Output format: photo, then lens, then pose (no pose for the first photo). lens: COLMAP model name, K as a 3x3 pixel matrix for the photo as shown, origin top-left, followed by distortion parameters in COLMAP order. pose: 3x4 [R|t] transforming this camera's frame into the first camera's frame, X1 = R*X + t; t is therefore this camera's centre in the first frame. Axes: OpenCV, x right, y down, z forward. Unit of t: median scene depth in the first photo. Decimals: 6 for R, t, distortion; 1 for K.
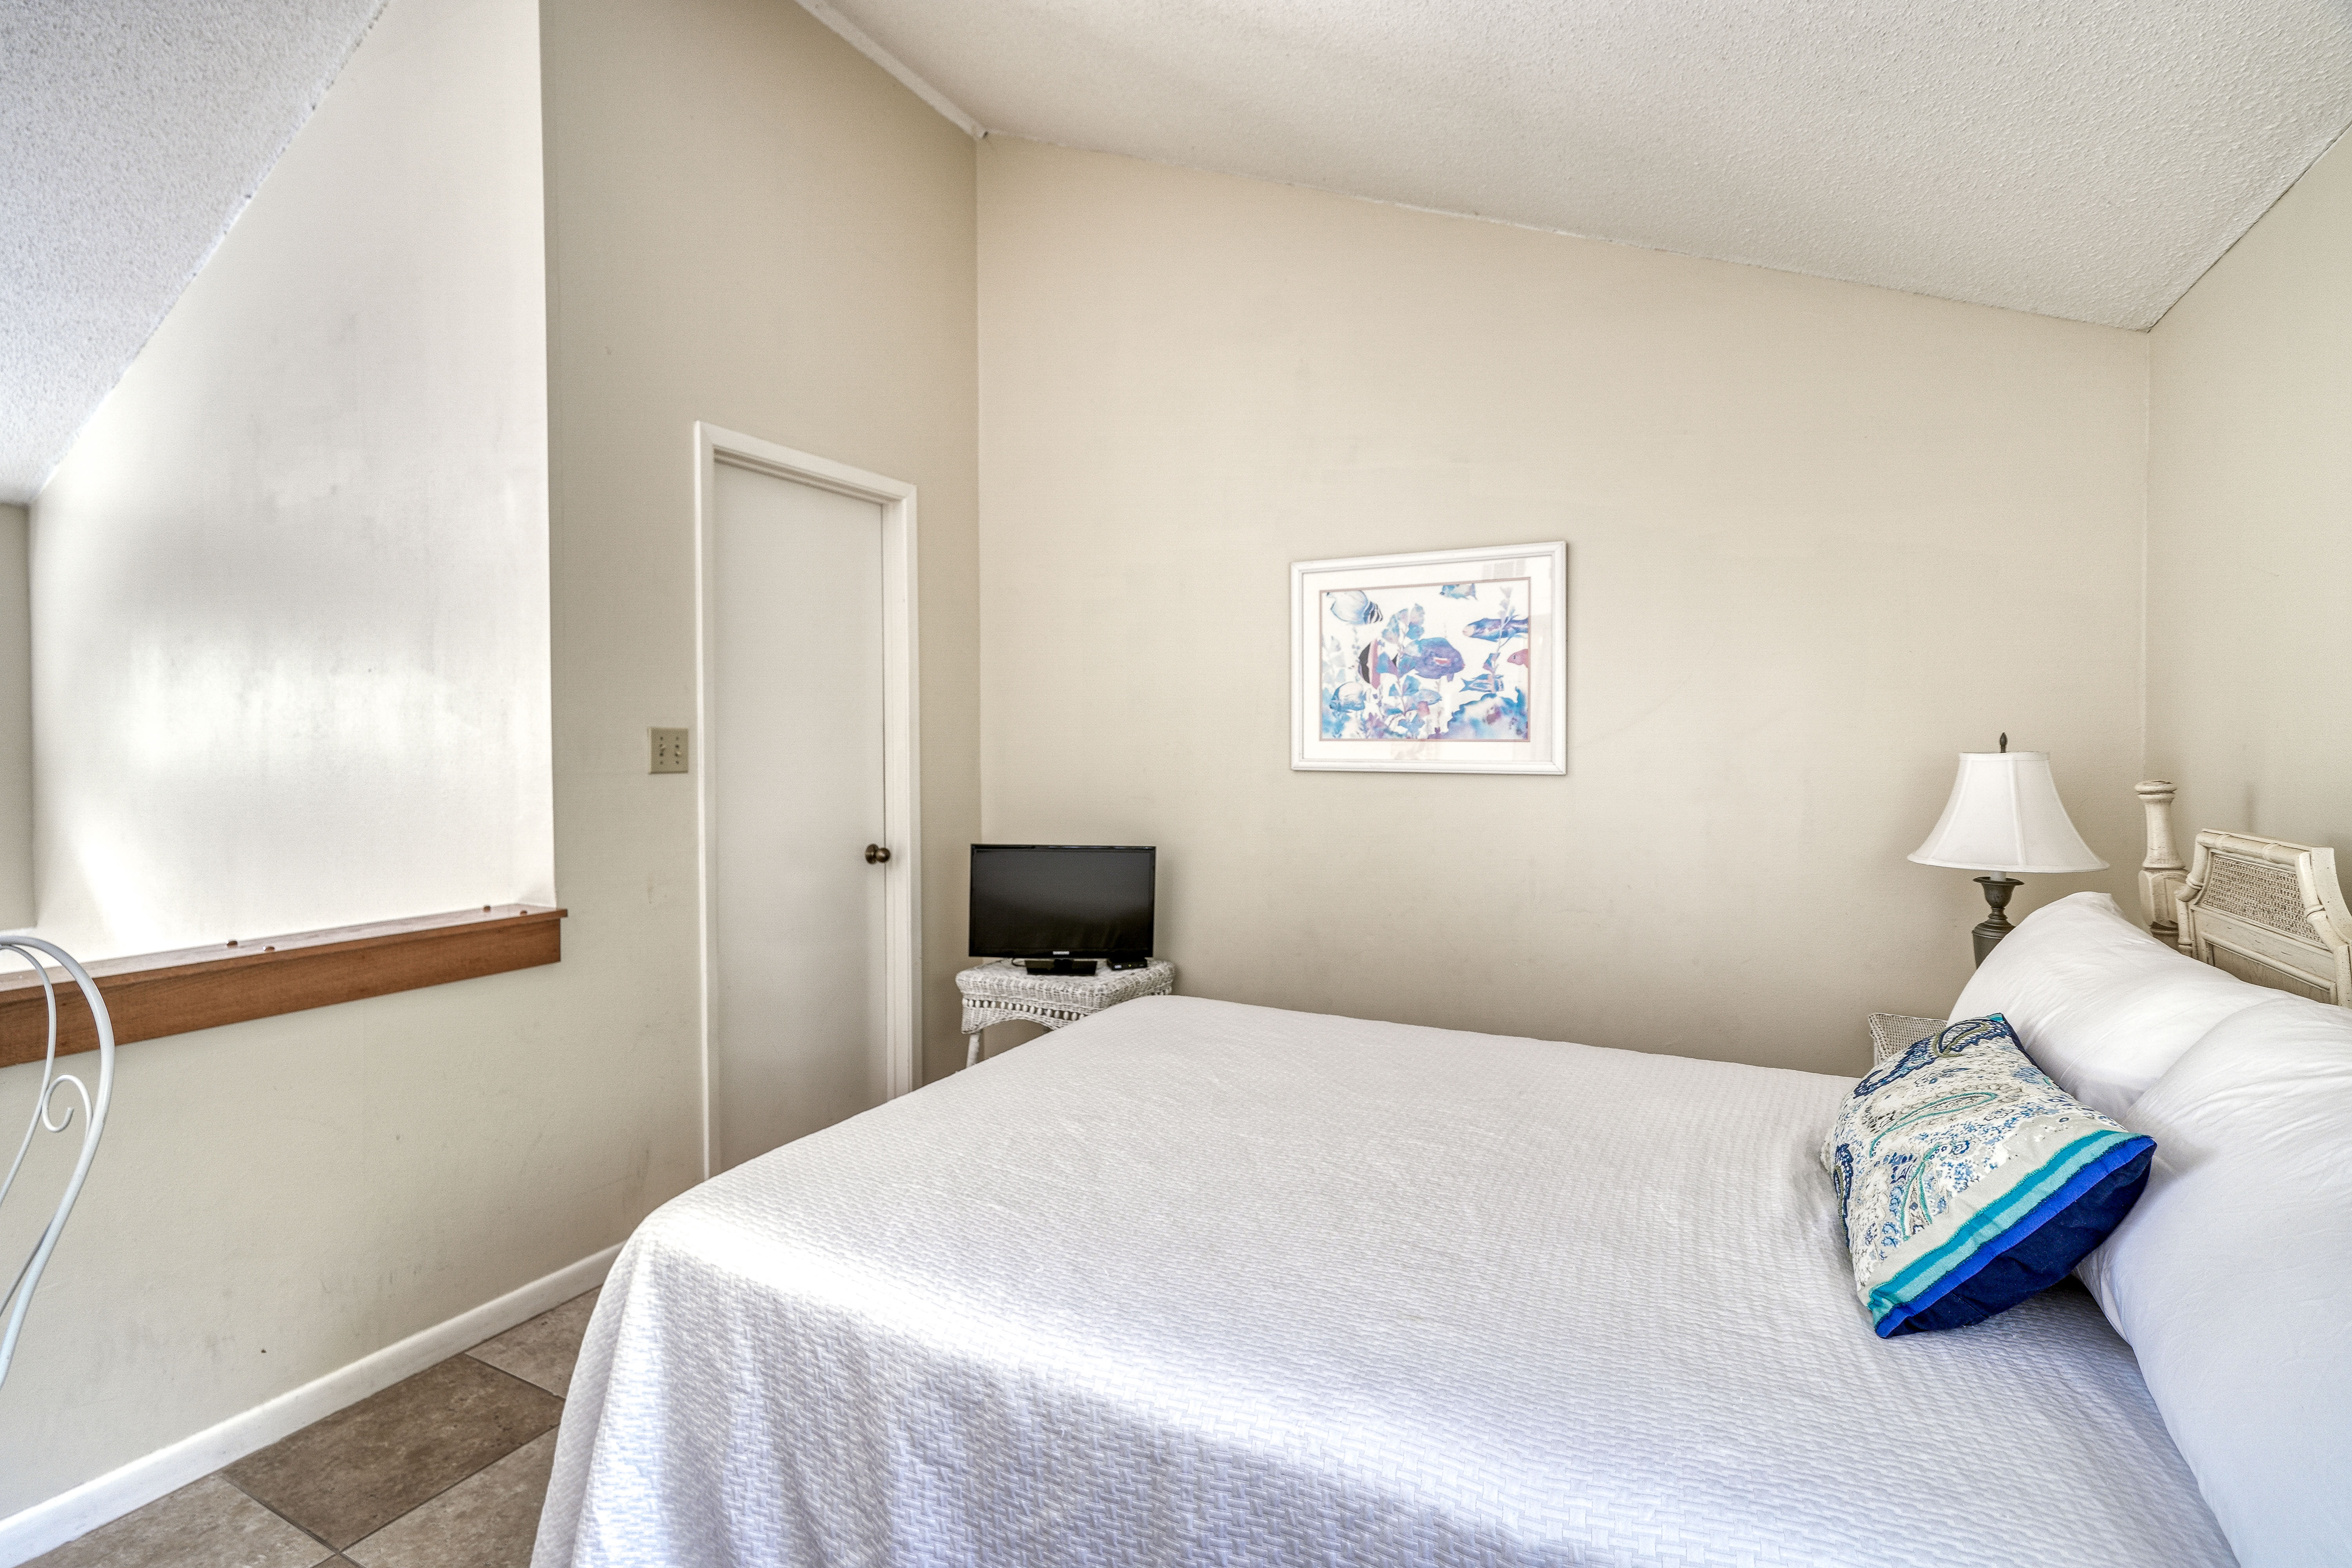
lens RADIAL K [[1092.1, 0, 1181.5], [0, 1092.1, 737.9], [0, 0, 1]] dist [0.004101, 0.007519]
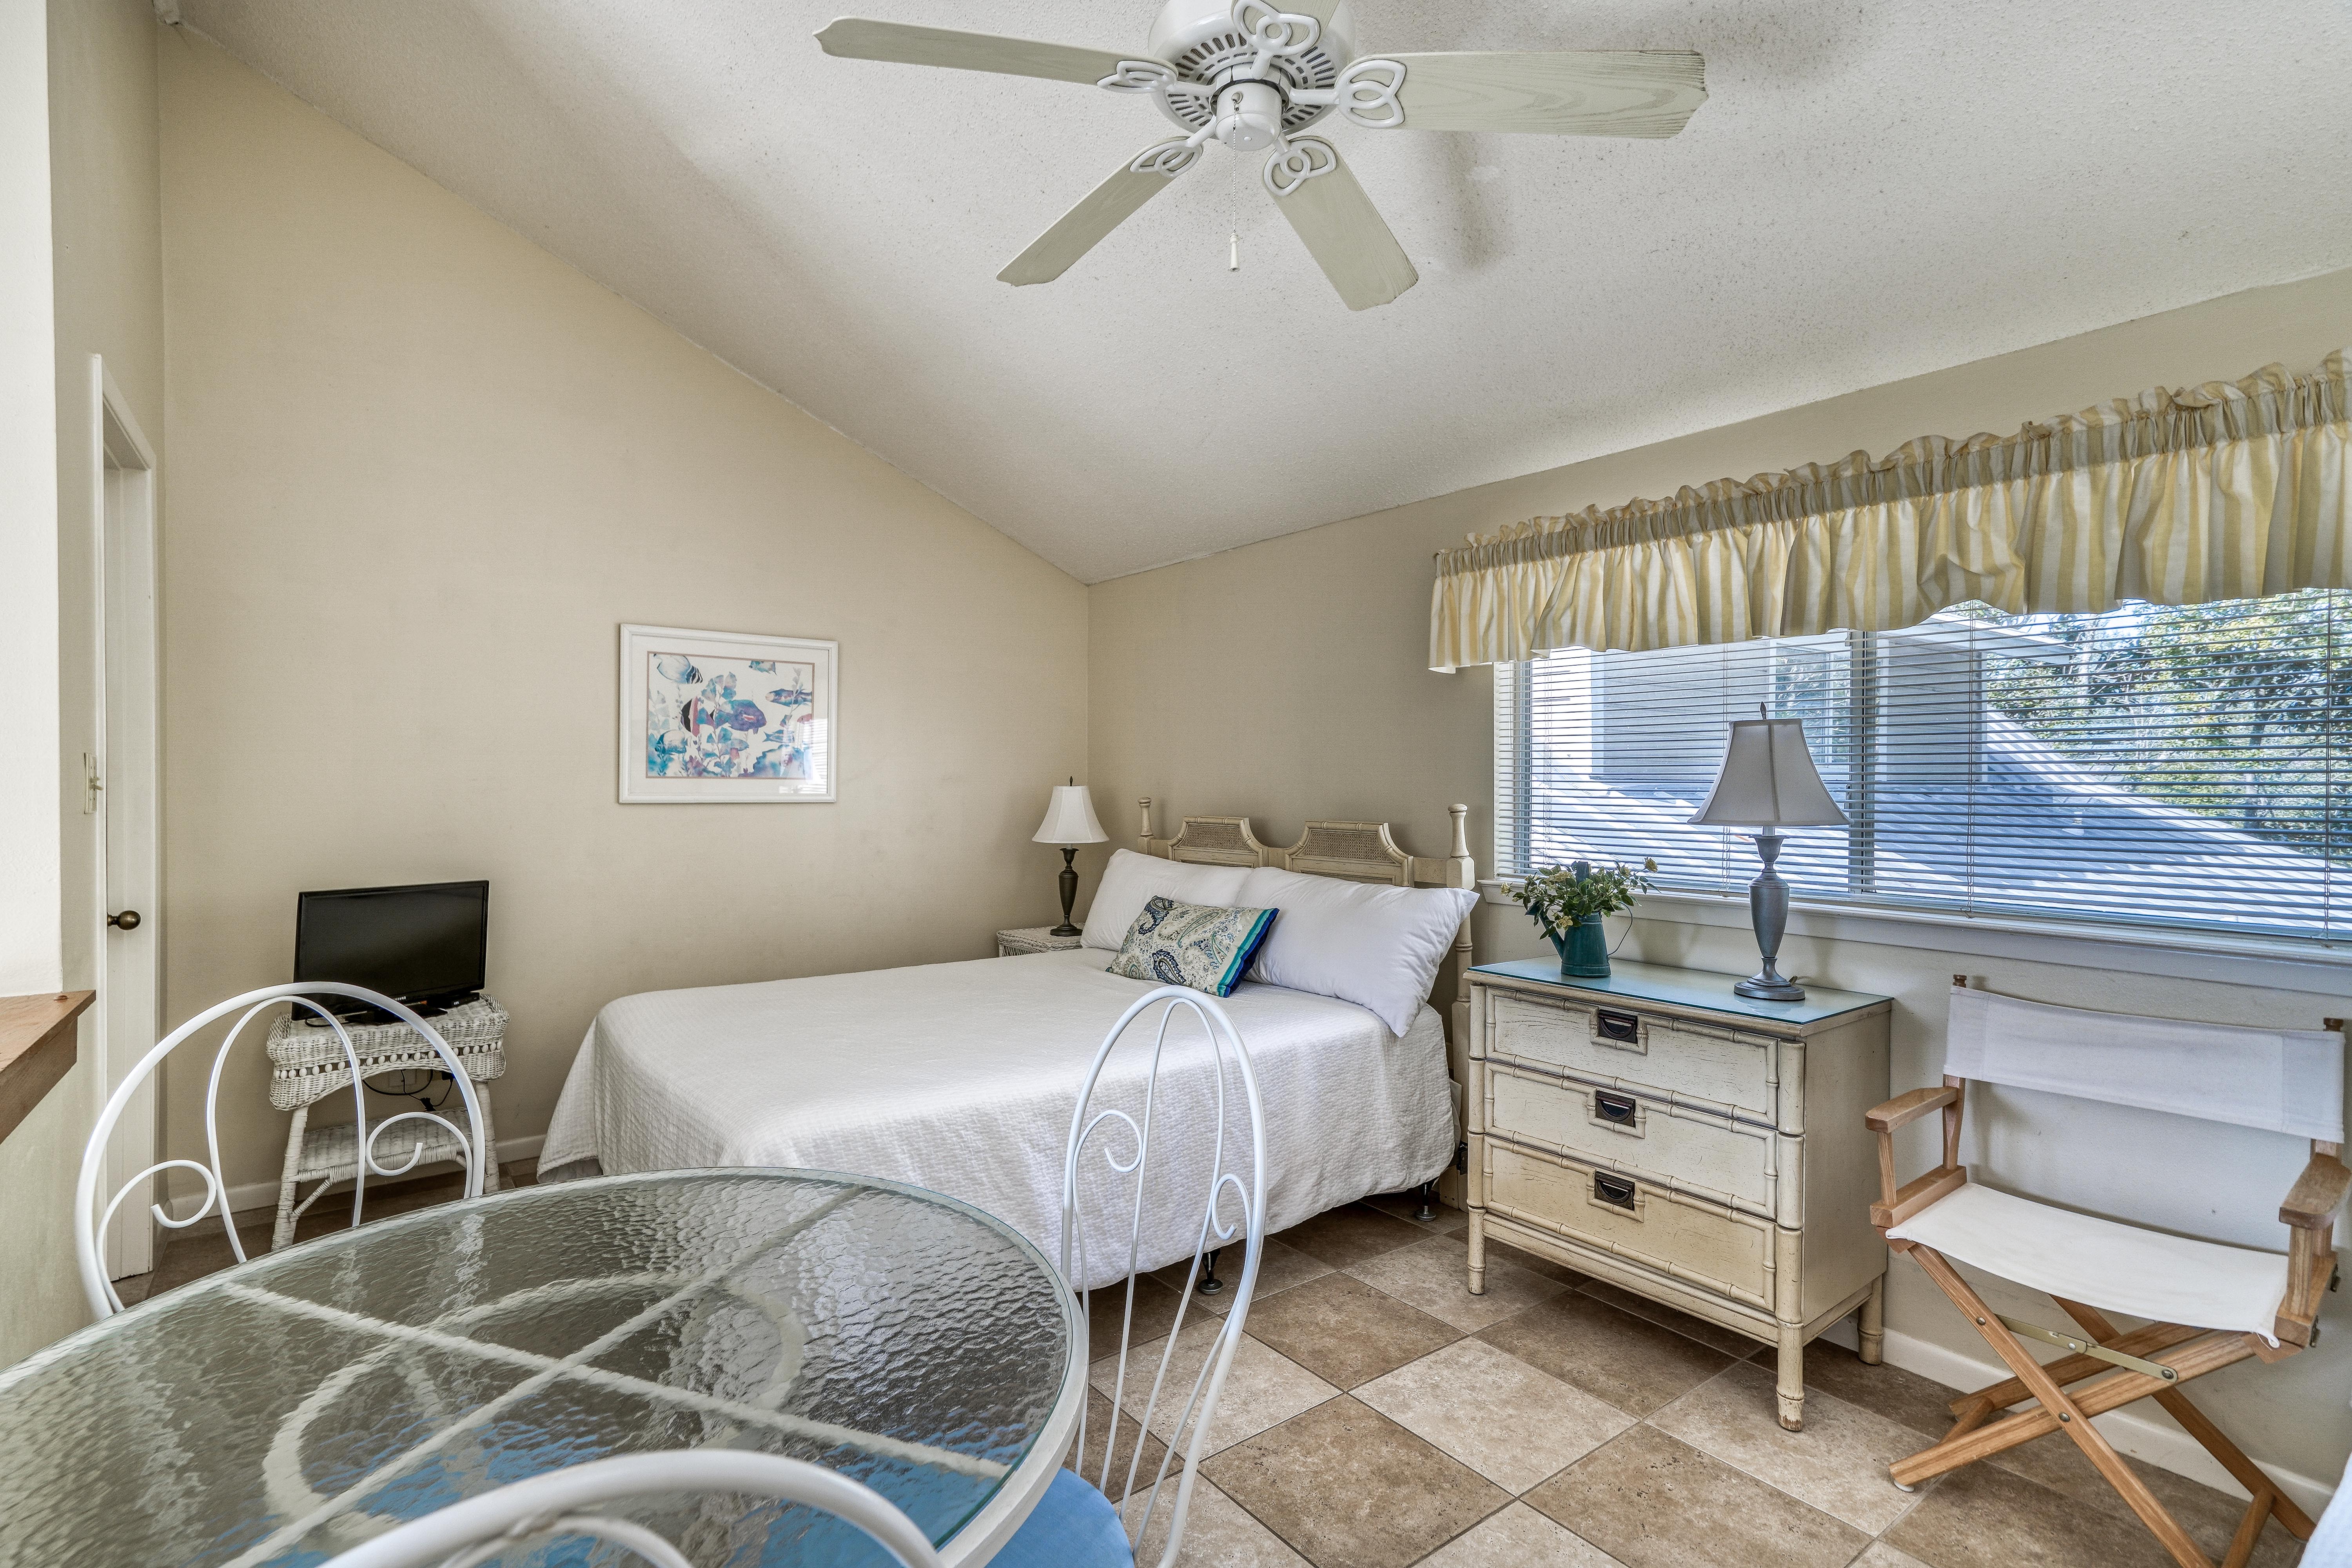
lens RADIAL K [[1092.1, 0, 1136.4], [0, 1092.1, 773.2], [0, 0, 1]] dist [0.004101, 0.007519]
pose [[0.440892, 0.009717, 0.897508, -0.728916], [-0.005069, 0.999952, -0.008336, 0.004800], [-0.897546, -0.000874, 0.440920, 0.002341]]
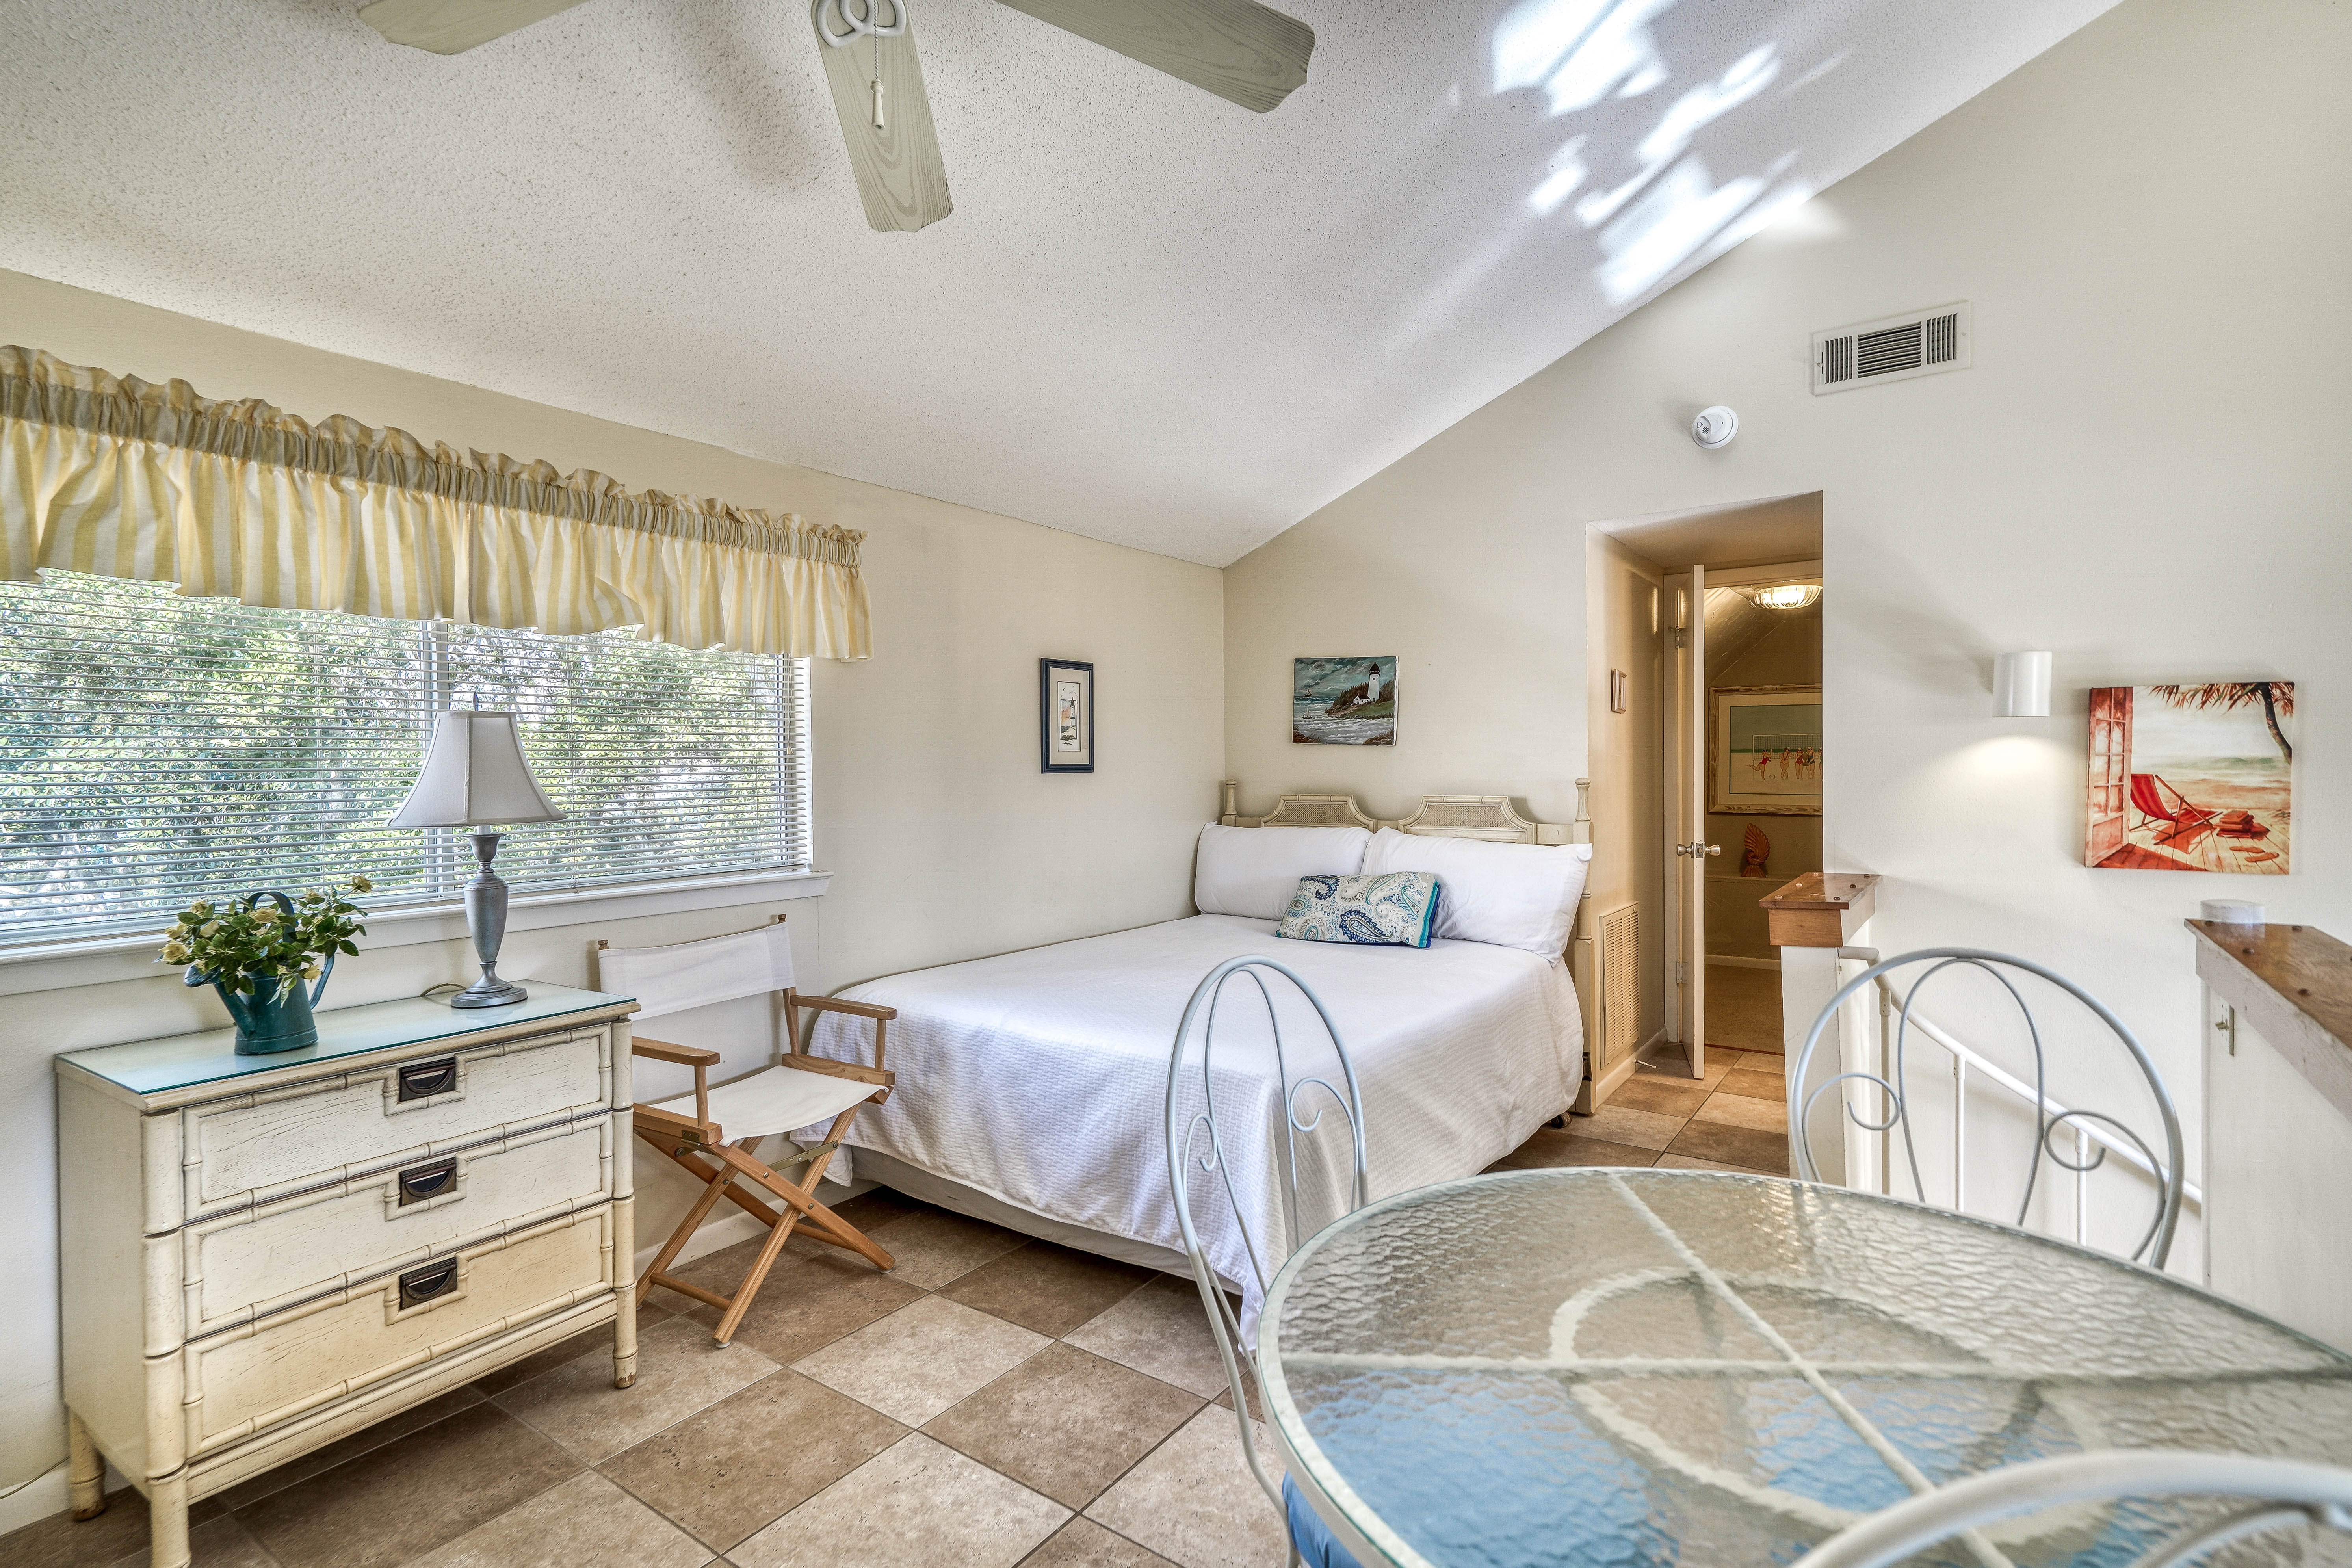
lens RADIAL K [[1092.1, 0, 1185.5], [0, 1092.1, 771.9], [0, 0, 1]] dist [0.004101, 0.007519]
pose [[-0.988620, 0.016855, 0.149489, -0.411011], [0.017278, 0.999850, 0.001531, 0.005504], [-0.149441, 0.004097, -0.988762, 0.595498]]
